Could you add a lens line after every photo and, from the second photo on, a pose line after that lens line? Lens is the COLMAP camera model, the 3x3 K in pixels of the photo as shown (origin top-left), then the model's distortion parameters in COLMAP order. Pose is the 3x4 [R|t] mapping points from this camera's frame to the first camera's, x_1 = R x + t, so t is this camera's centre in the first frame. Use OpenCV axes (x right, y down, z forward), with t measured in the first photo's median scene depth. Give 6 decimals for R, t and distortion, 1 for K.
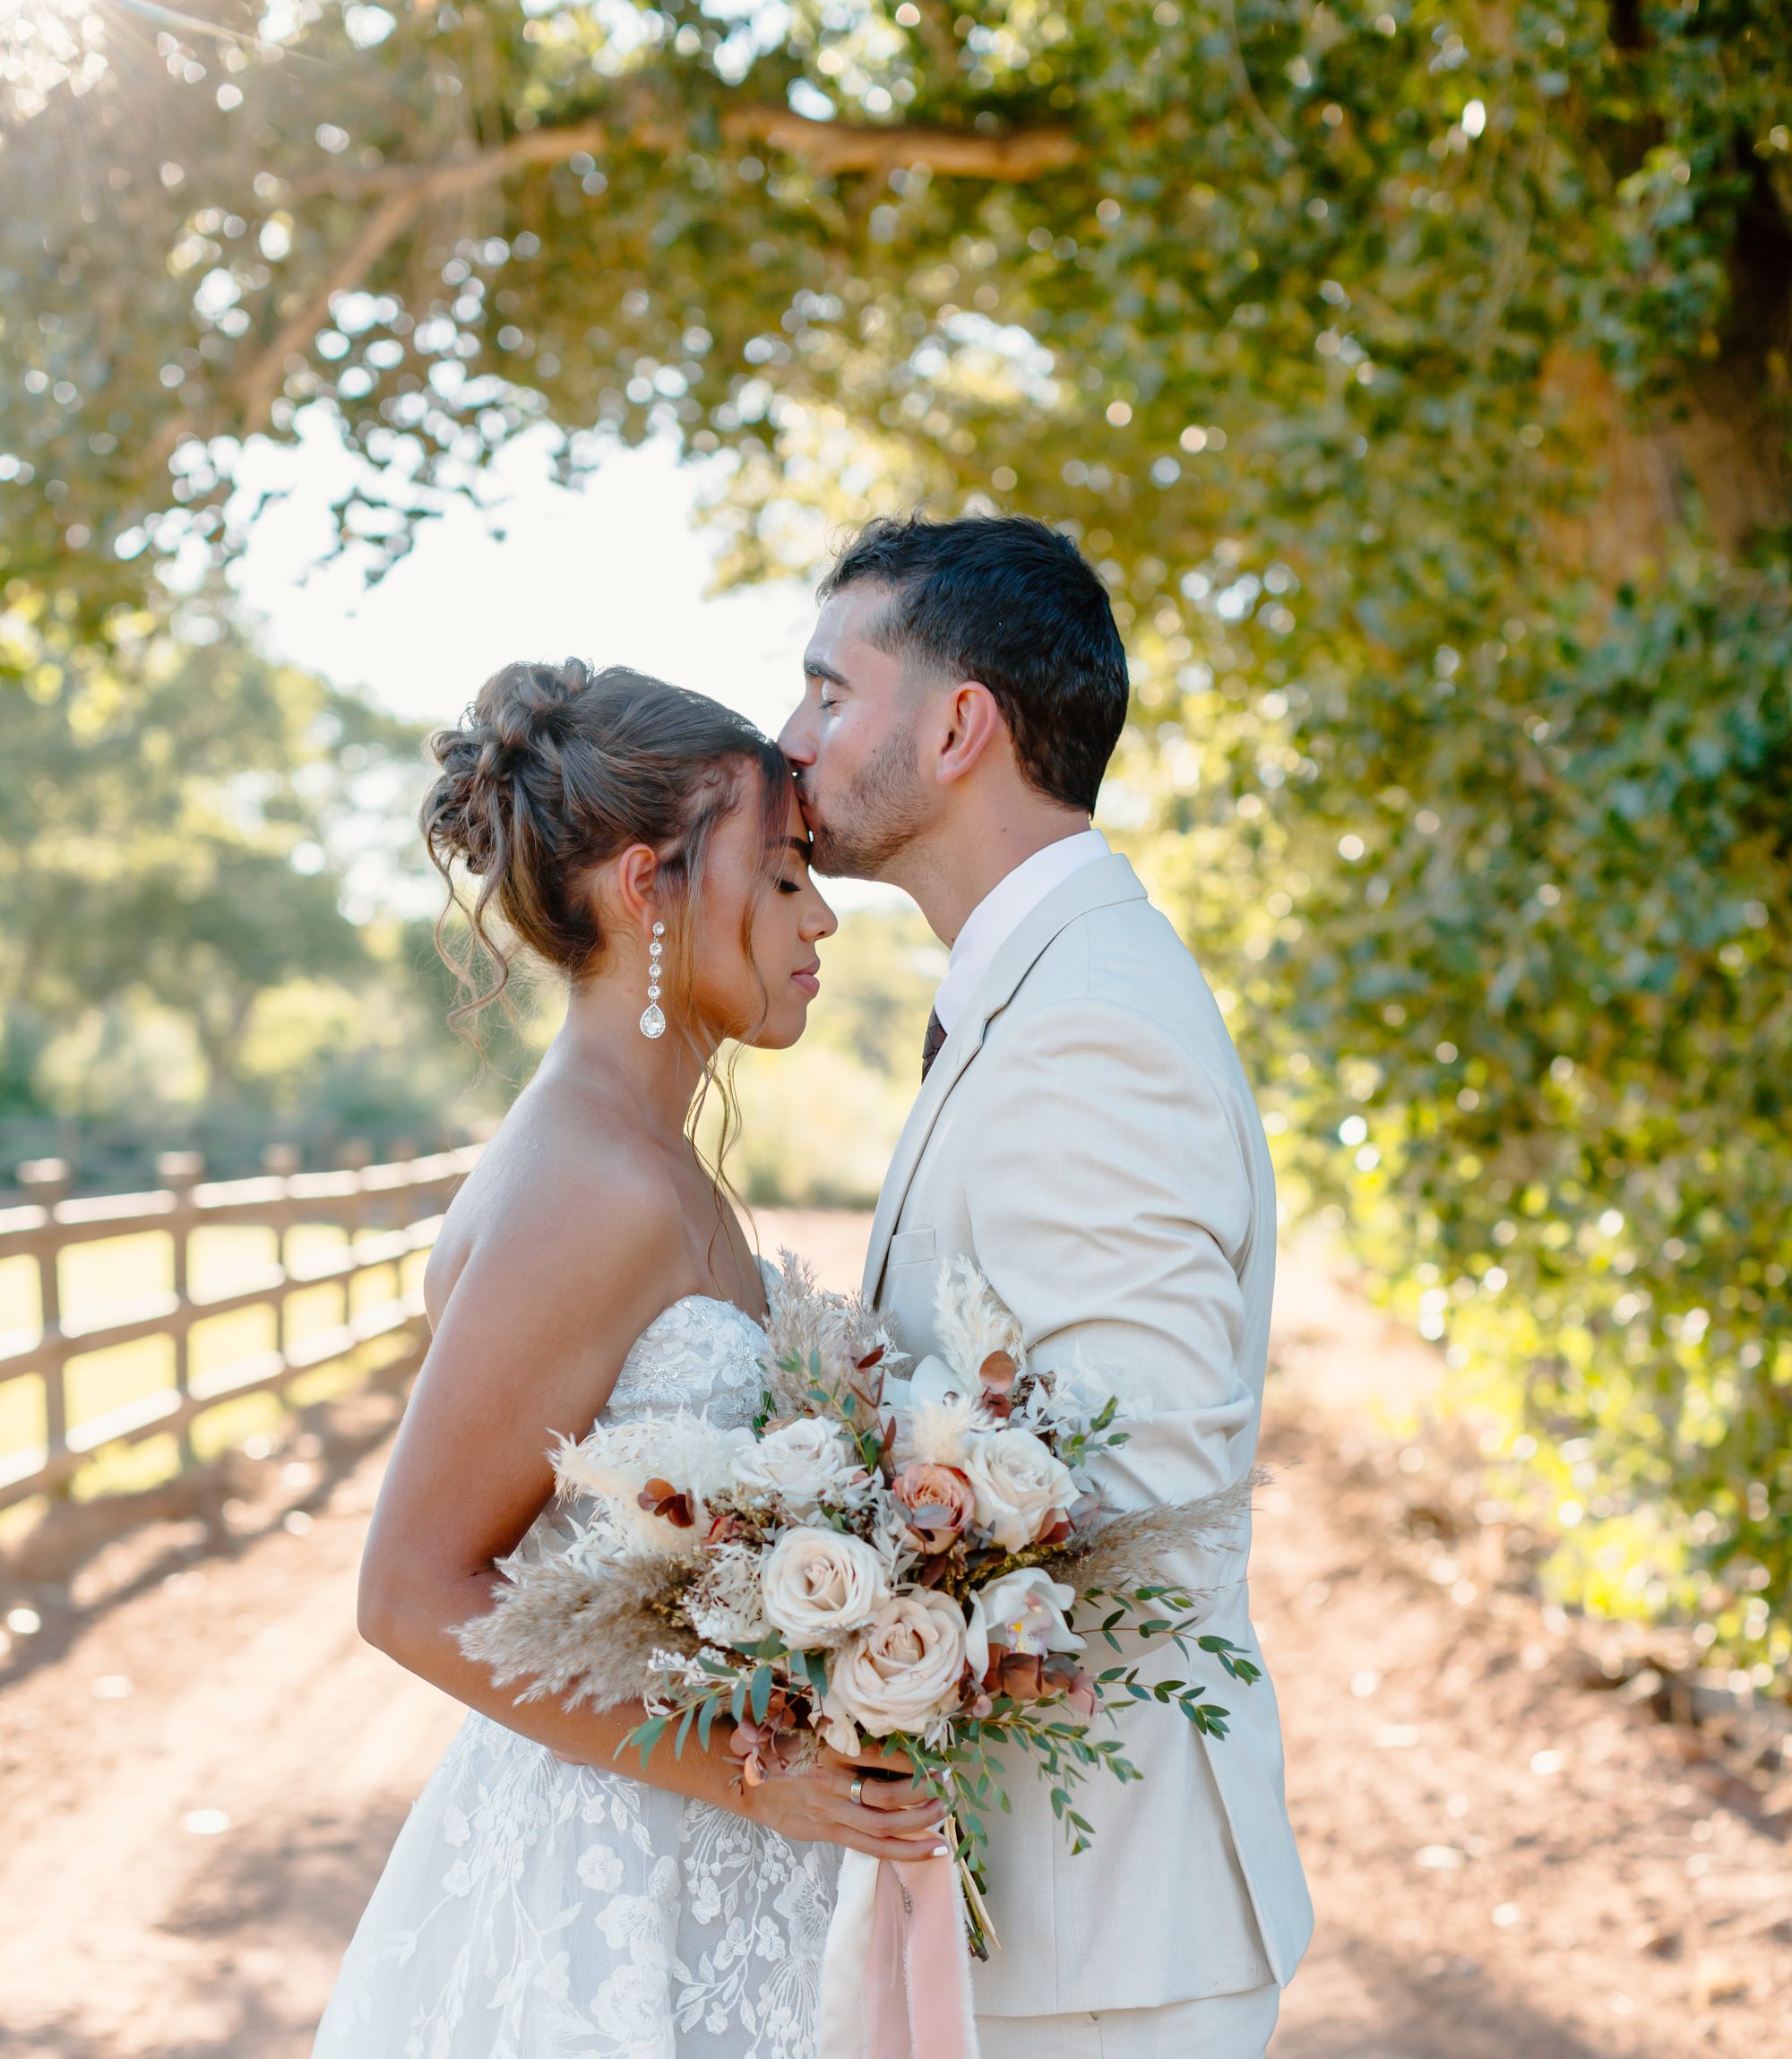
lens RADIAL K [[3801.7, 0, 880.4], [0, 3801.7, 1327.9], [0, 0, 1]] dist [0.034226, 0.021082]
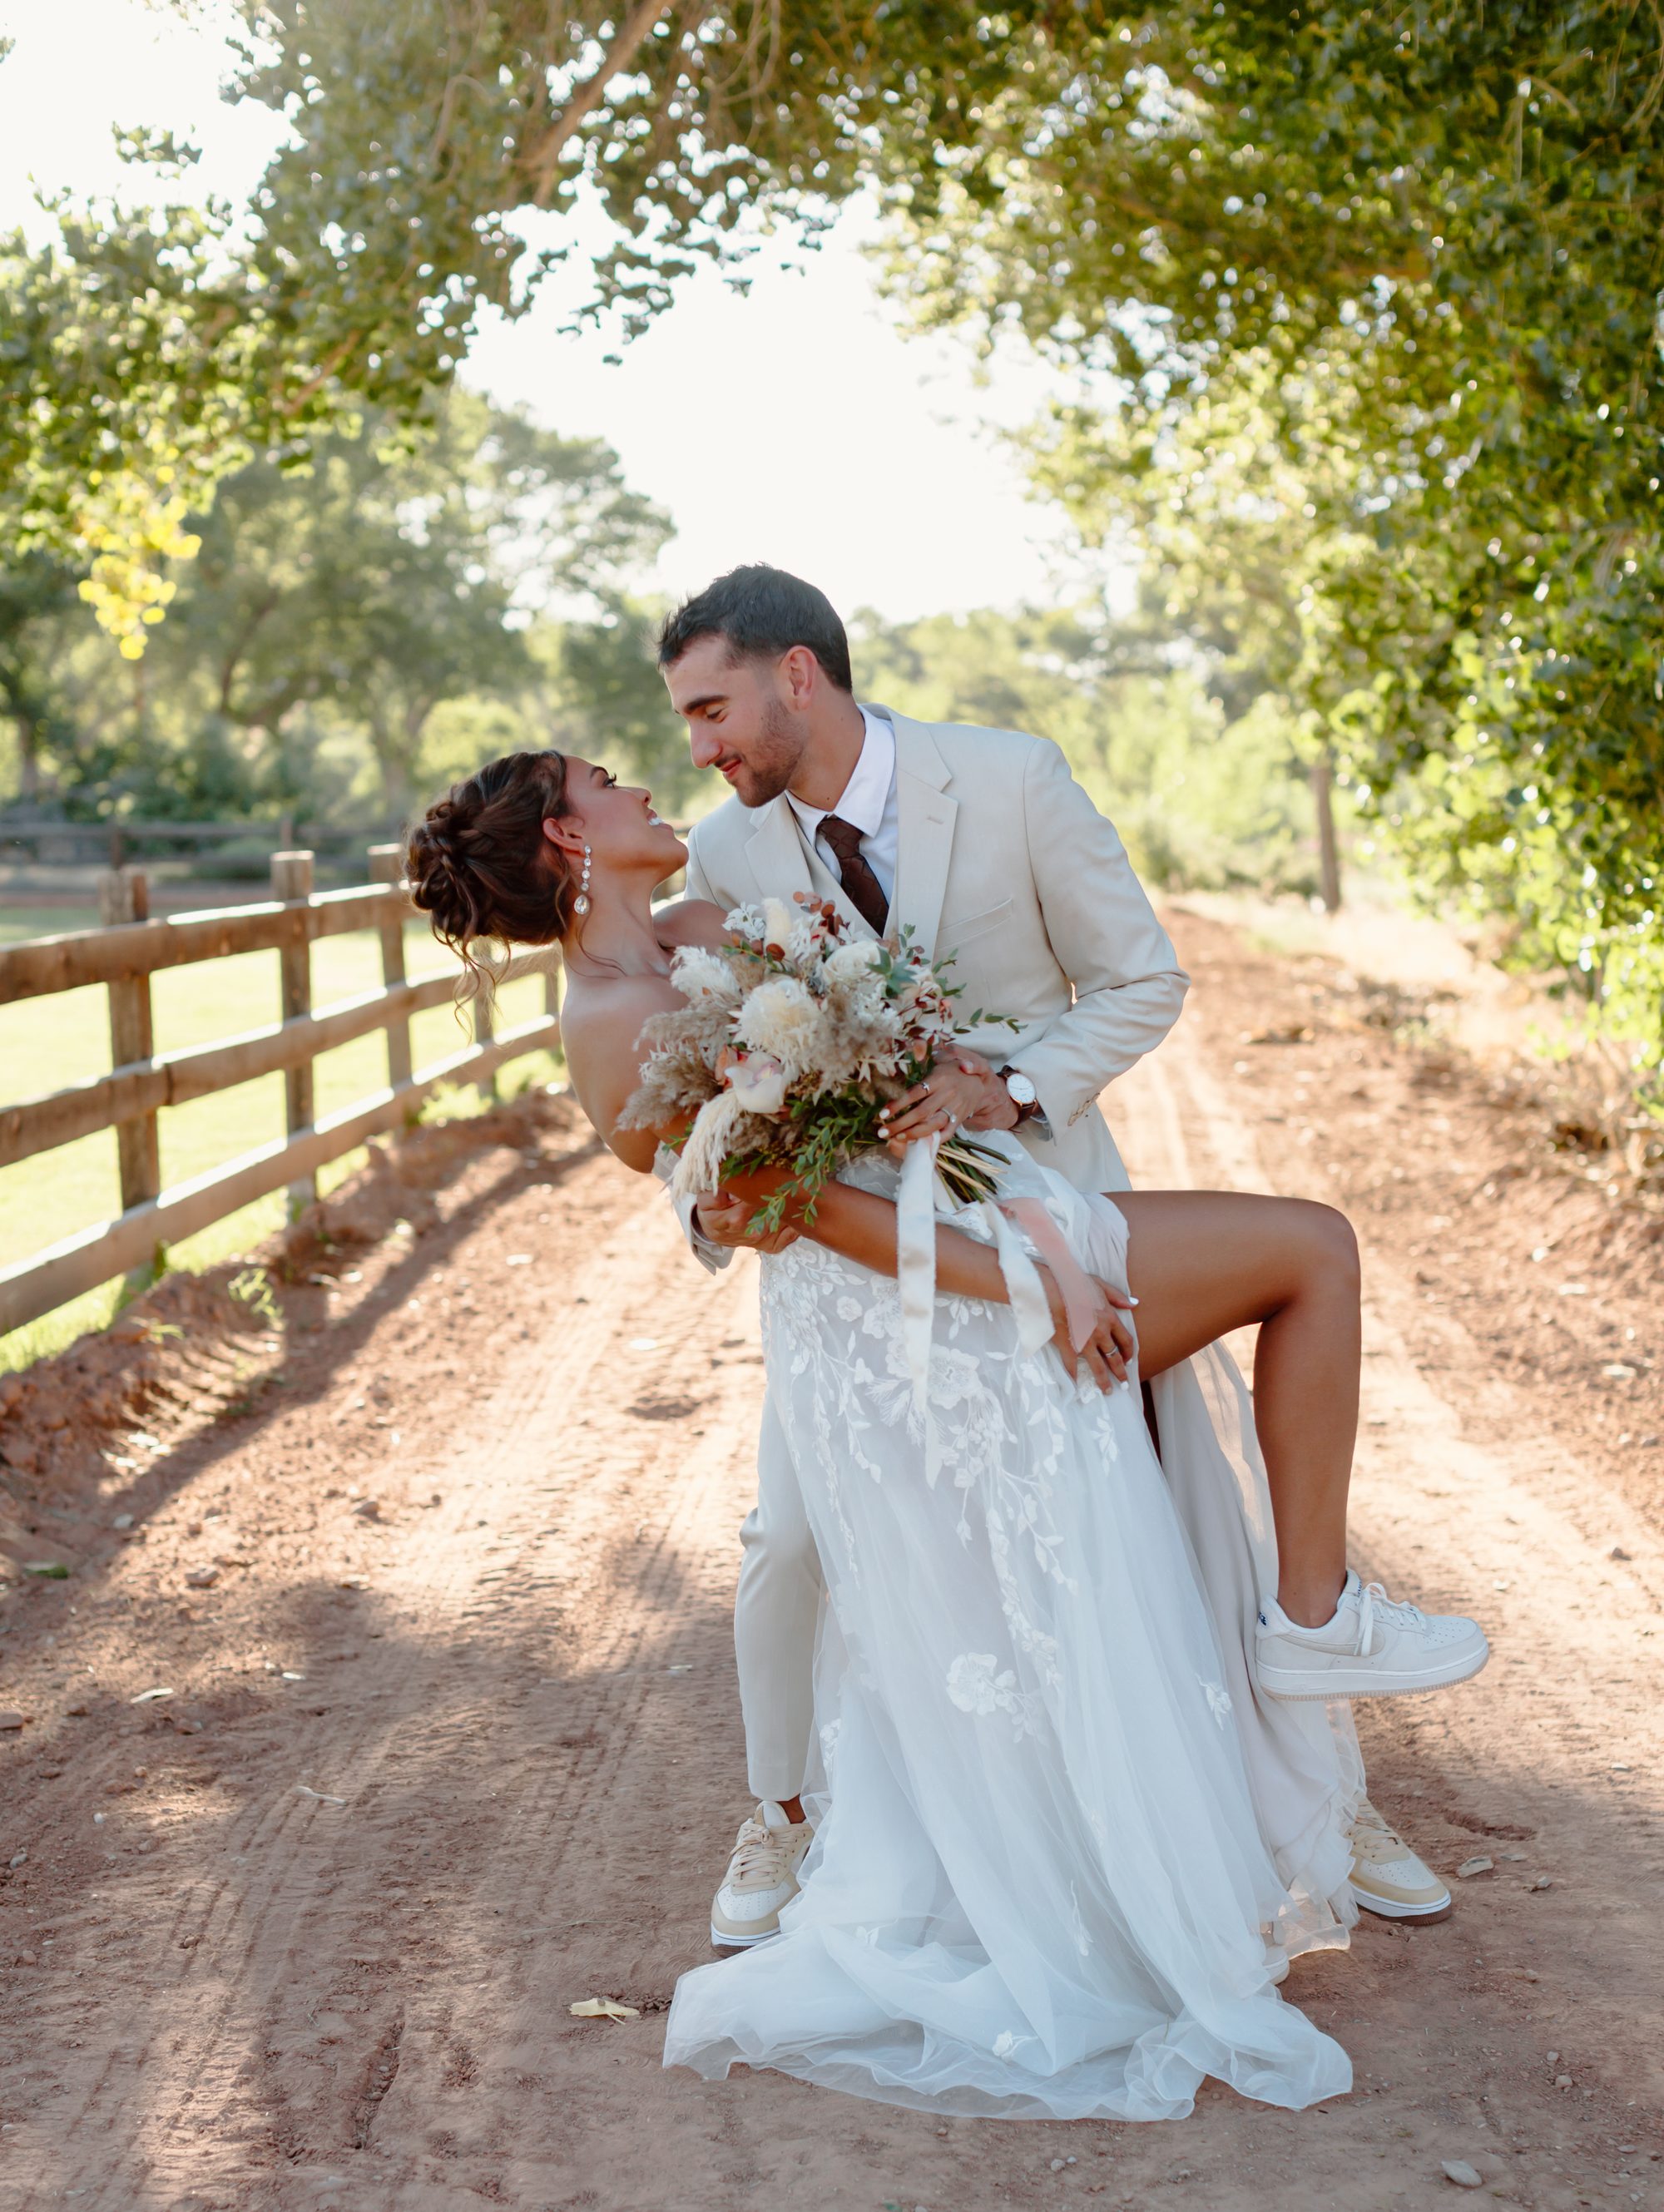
lens RADIAL K [[3599.4, 0, 833.8], [0, 3599.4, 1223.0], [0, 0, 1]] dist [0.016491, 0.117341]
pose [[0.998938, -0.008402, -0.045305, -0.039286], [0.011010, 0.998278, 0.057613, 0.013765], [0.044743, -0.058050, 0.997310, -0.131195]]
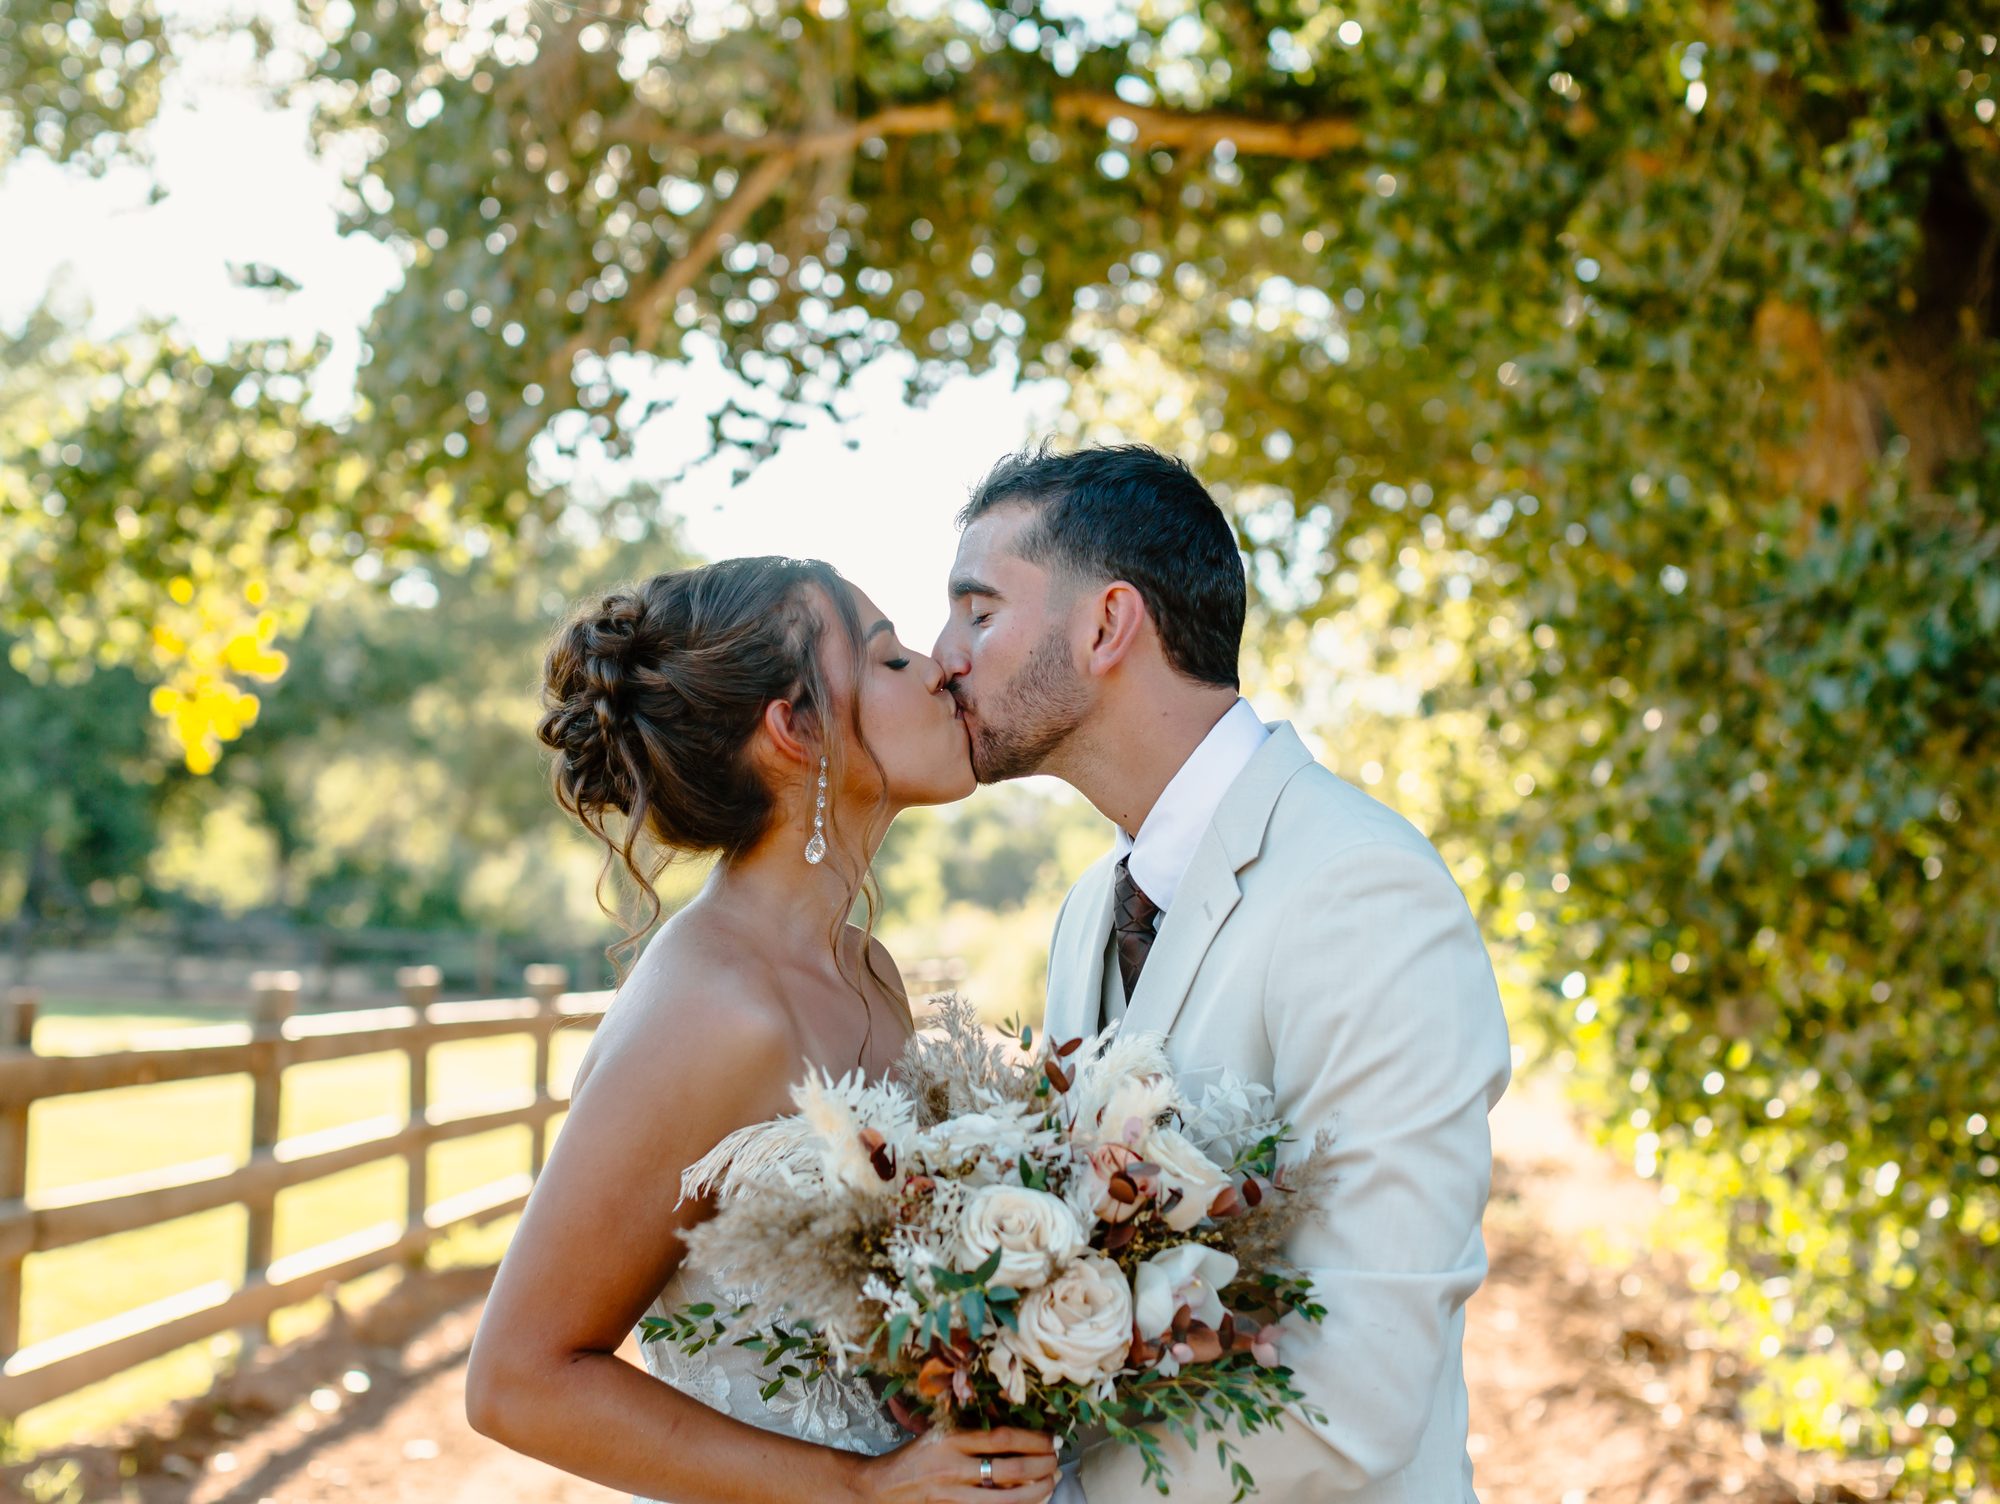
lens RADIAL K [[3254.3, 0, 1000.0], [0, 3254.3, 752.0], [0, 0, 1]] dist [0.016491, 0.117341]
pose [[0.997552, 0.034171, -0.061004, 0.012756], [-0.041103, 0.992367, -0.116264, -0.002270], [0.056566, 0.118487, 0.991343, 0.044574]]
